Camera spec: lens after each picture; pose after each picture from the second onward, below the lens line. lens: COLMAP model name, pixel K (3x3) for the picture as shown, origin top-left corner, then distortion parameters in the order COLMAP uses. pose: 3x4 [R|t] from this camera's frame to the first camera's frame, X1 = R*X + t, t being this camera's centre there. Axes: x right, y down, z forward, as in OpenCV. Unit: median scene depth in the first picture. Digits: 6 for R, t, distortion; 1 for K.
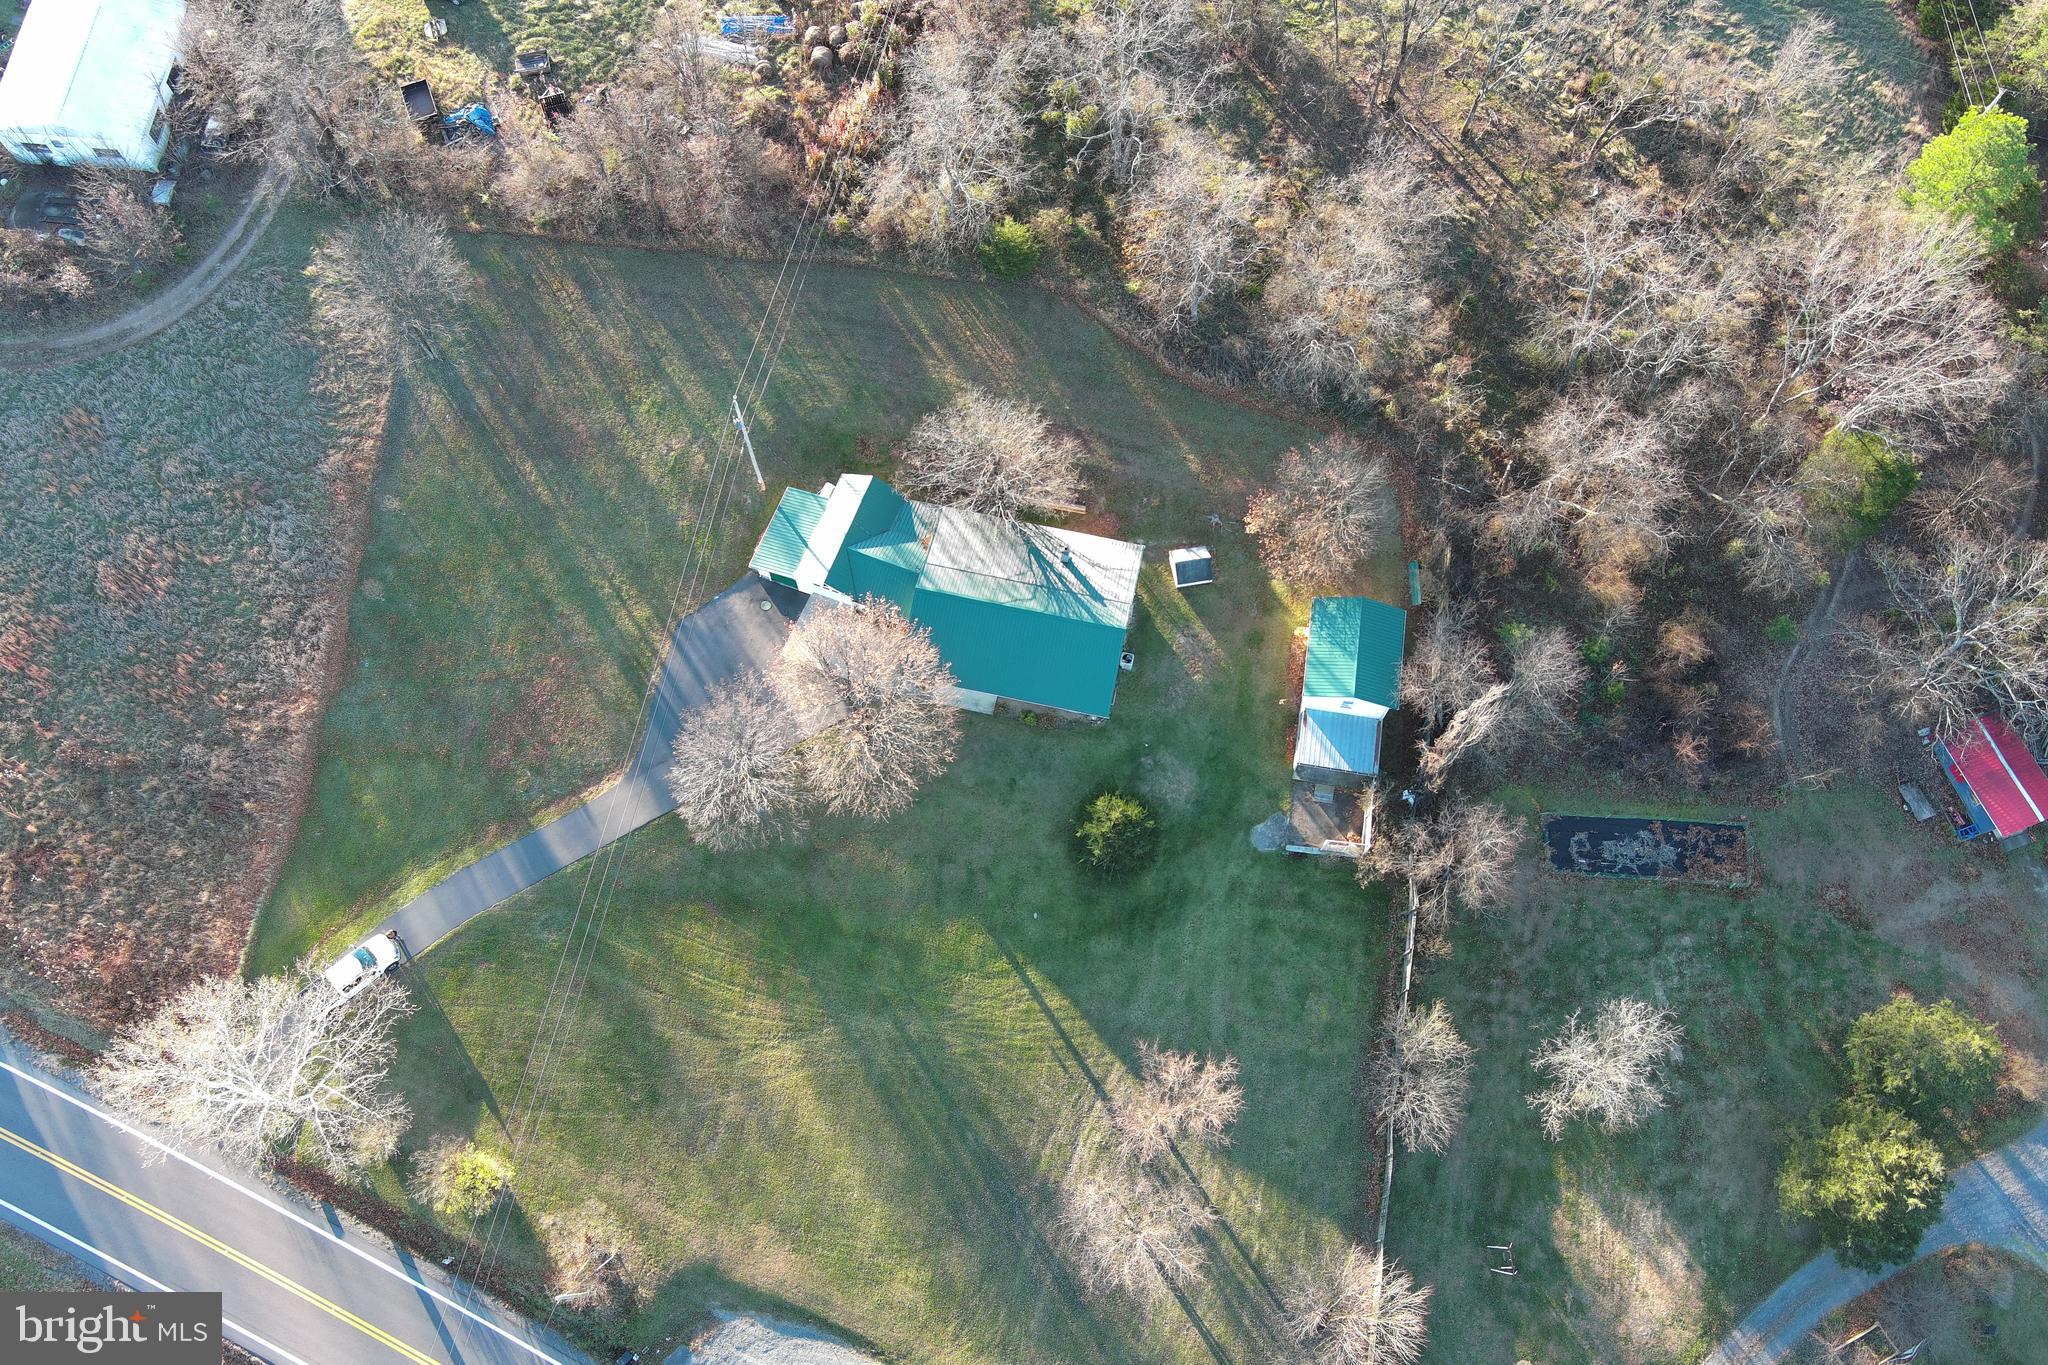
lens RADIAL K [[1583.6, 0, 1030.0], [0, 1583.6, 672.4], [0, 0, 1]] dist [0.010421, -0.015075]
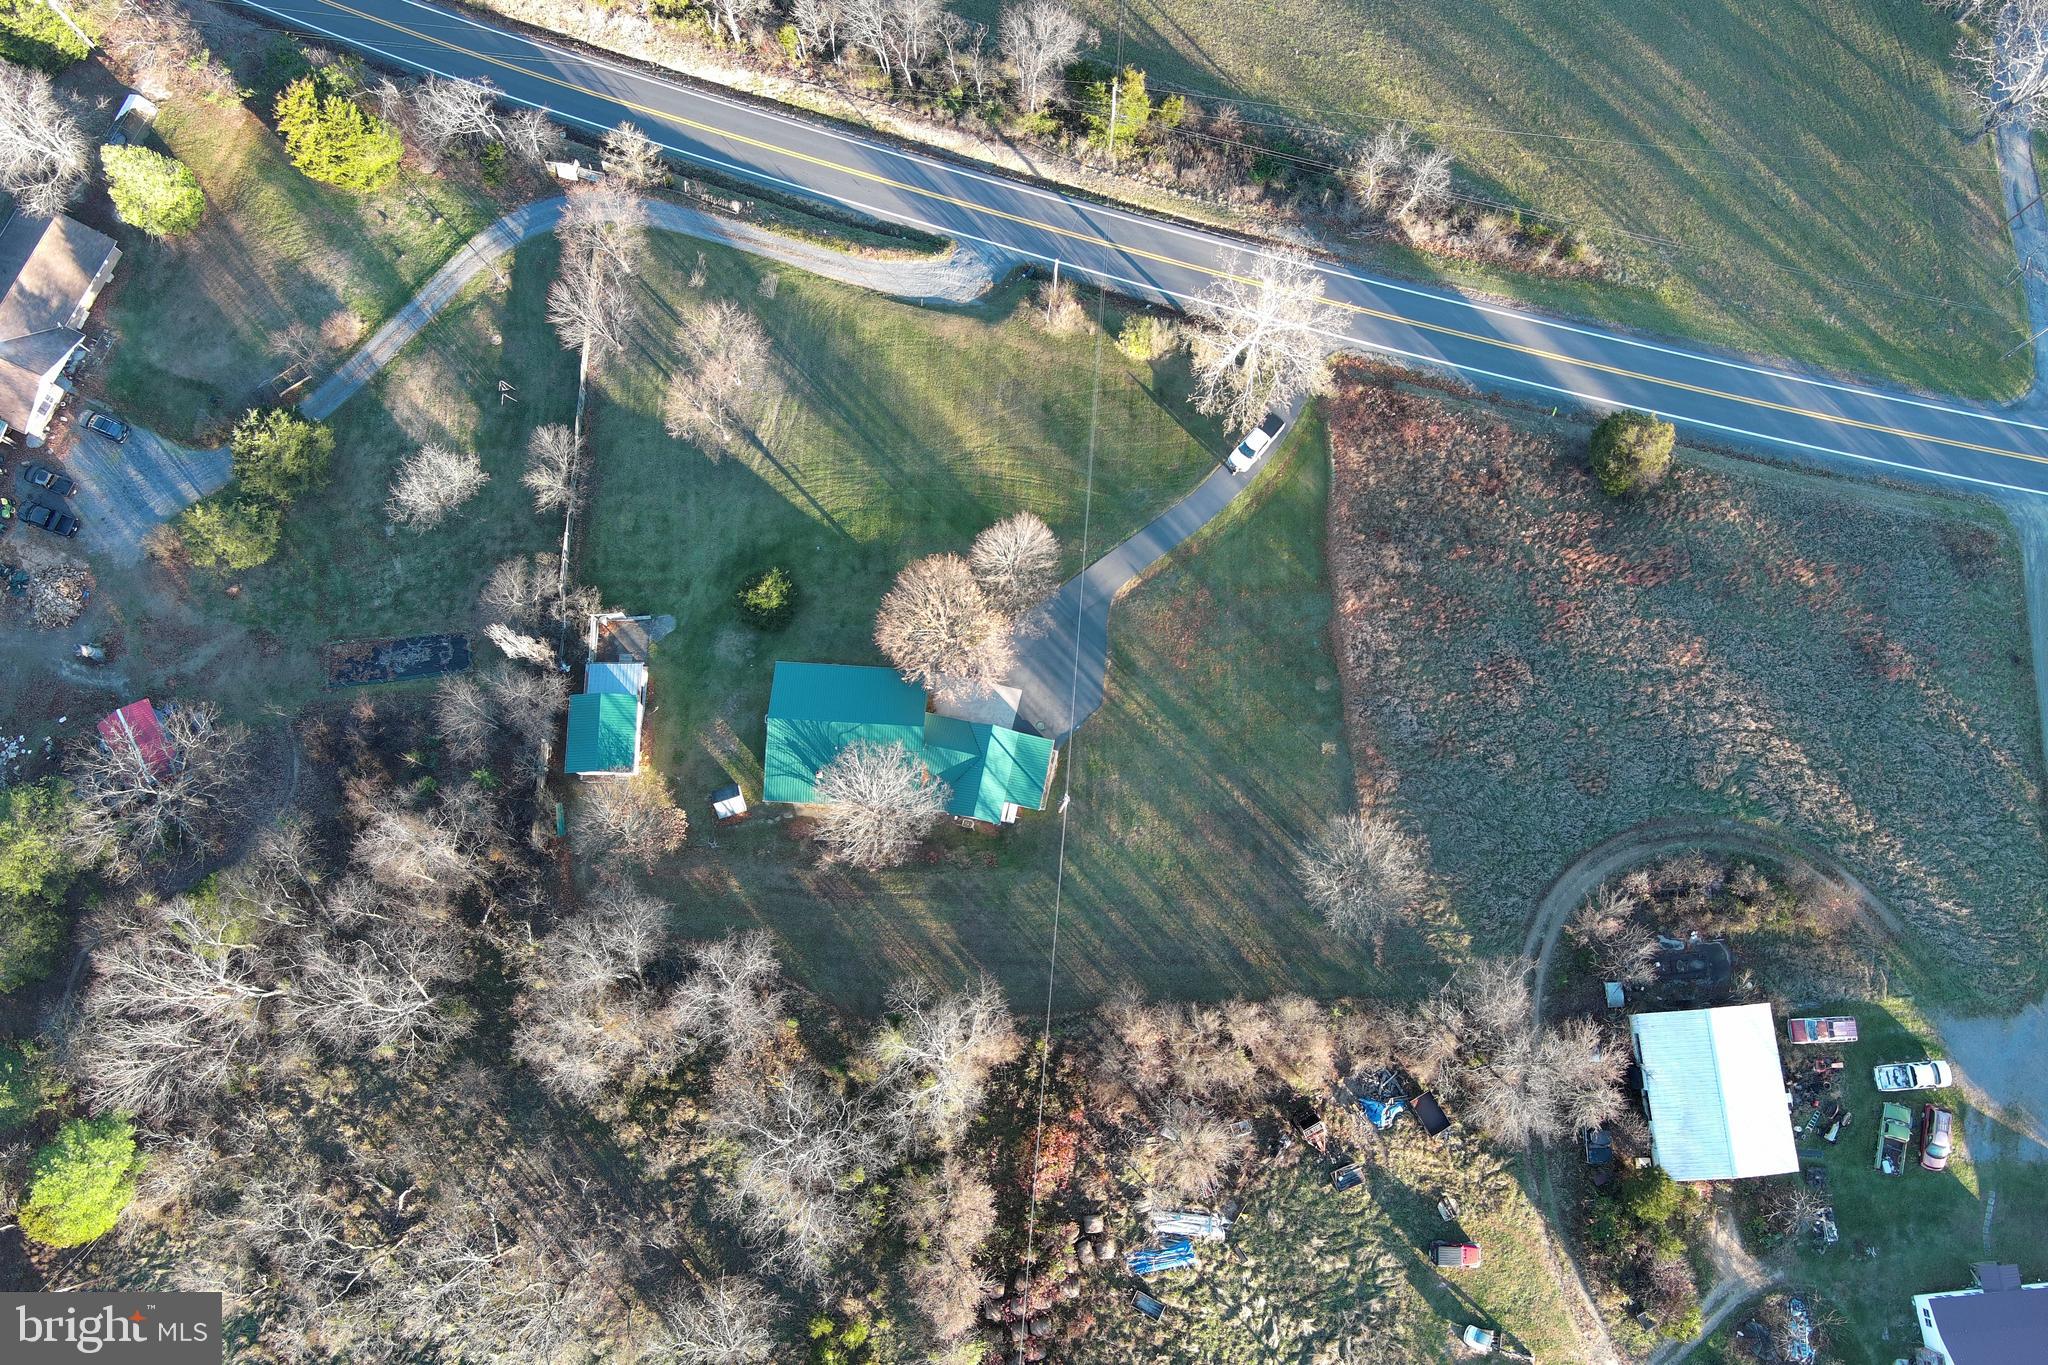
lens RADIAL K [[1583.6, 0, 1006.1], [0, 1583.6, 682.9], [0, 0, 1]] dist [0.010421, -0.015075]
pose [[-0.988998, 0.143433, -0.036205, -0.098253], [-0.139481, -0.822611, 0.551231, -0.784937], [0.049282, 0.550216, 0.833566, -0.154641]]
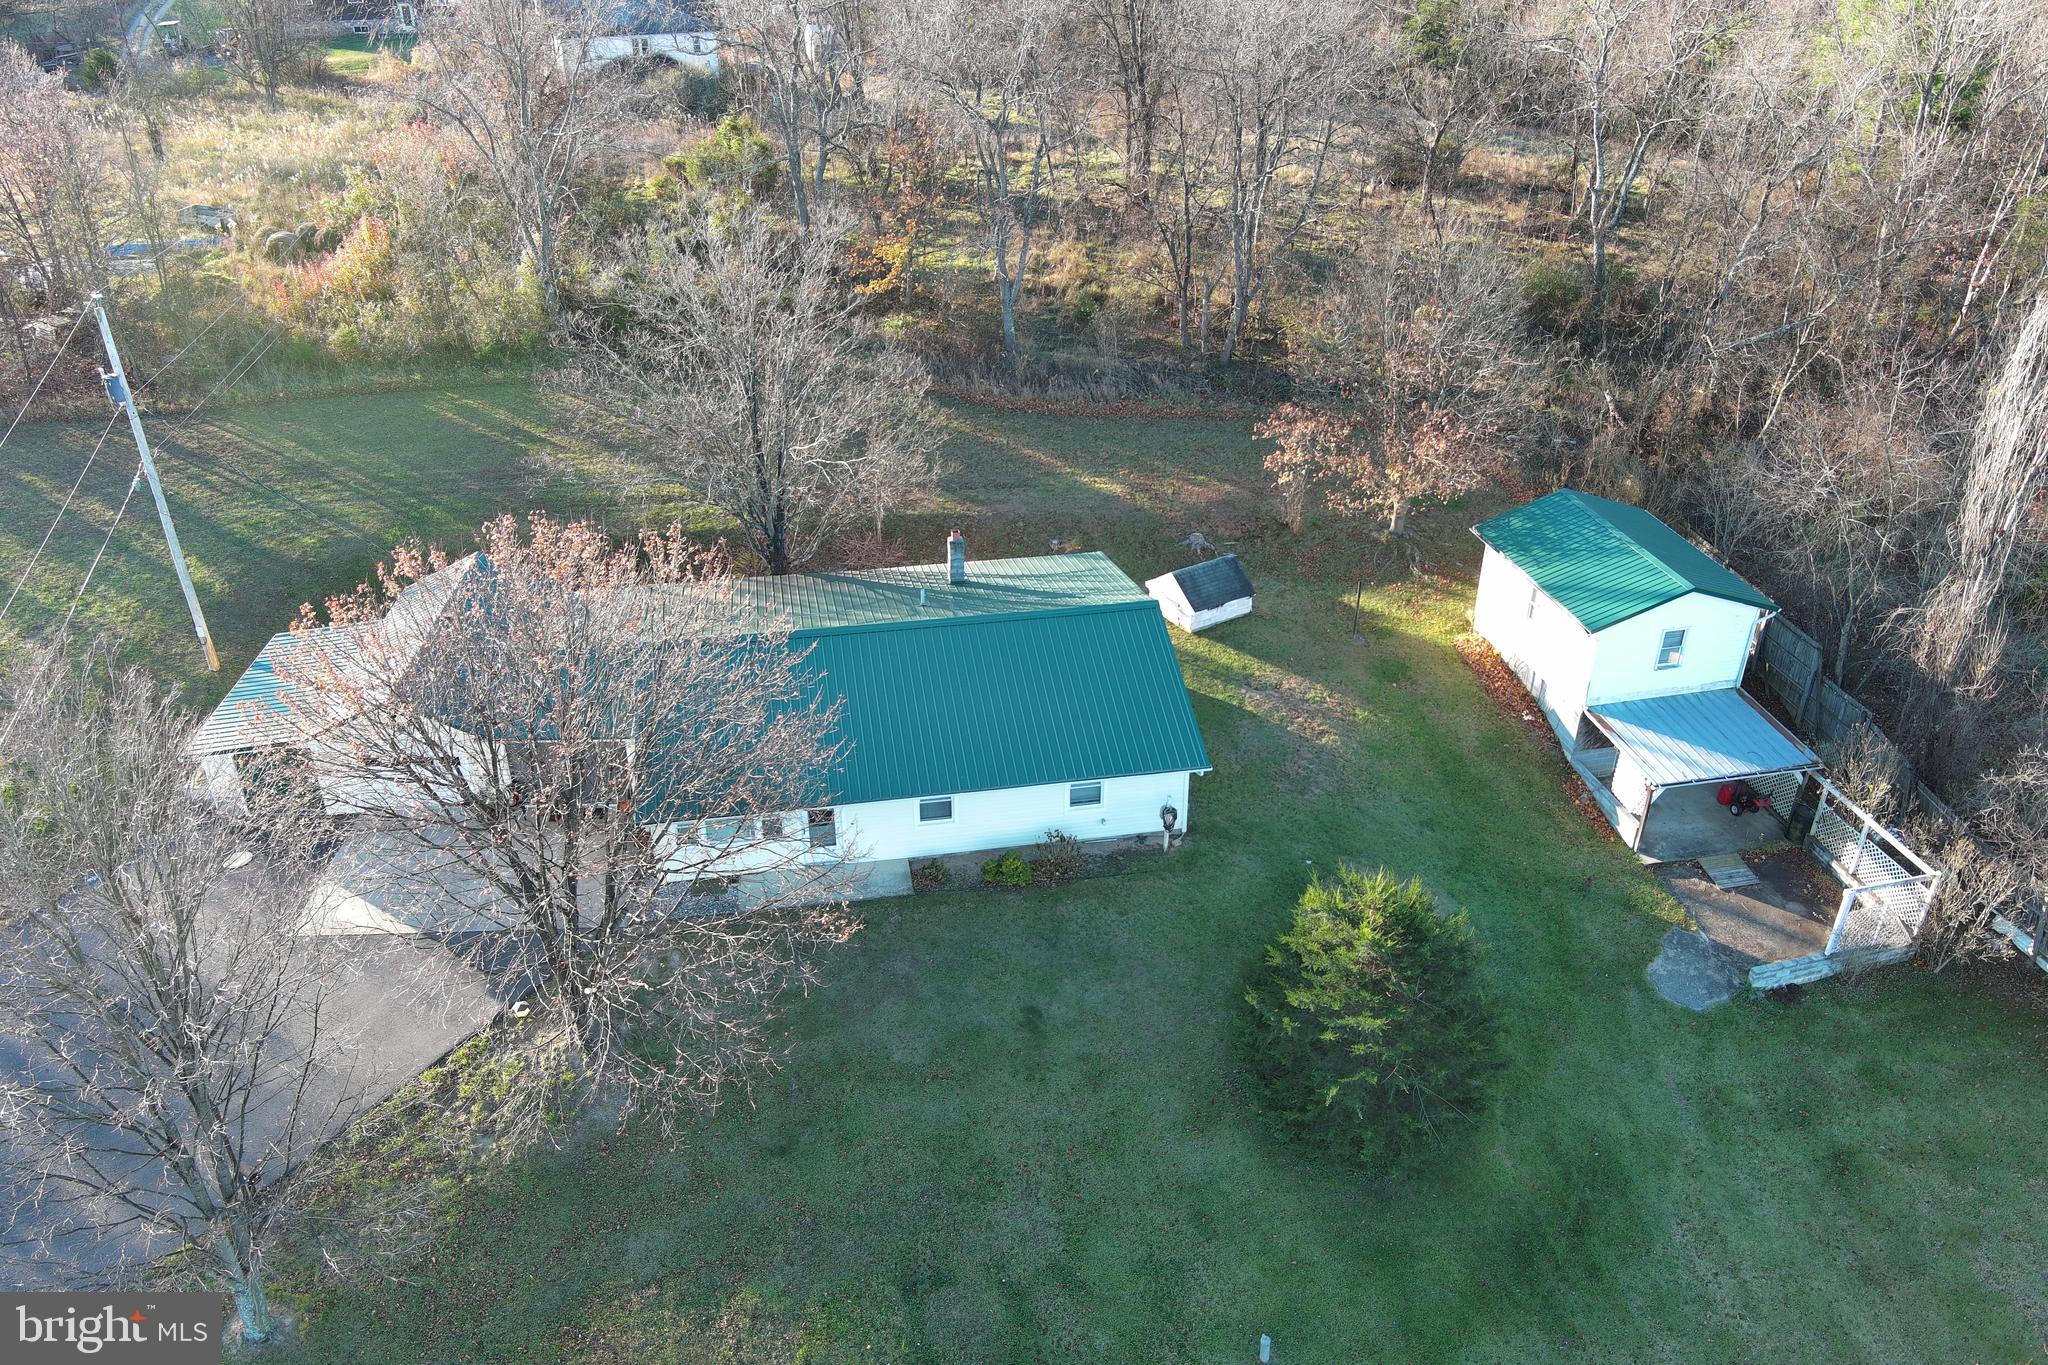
lens RADIAL K [[1583.6, 0, 1027.7], [0, 1583.6, 674.2], [0, 0, 1]] dist [0.010421, -0.015075]
pose [[0.925901, -0.198404, 0.321470, -0.109873], [0.353364, 0.755763, -0.551322, 0.205874], [-0.133570, 0.624066, 0.769871, 0.685392]]
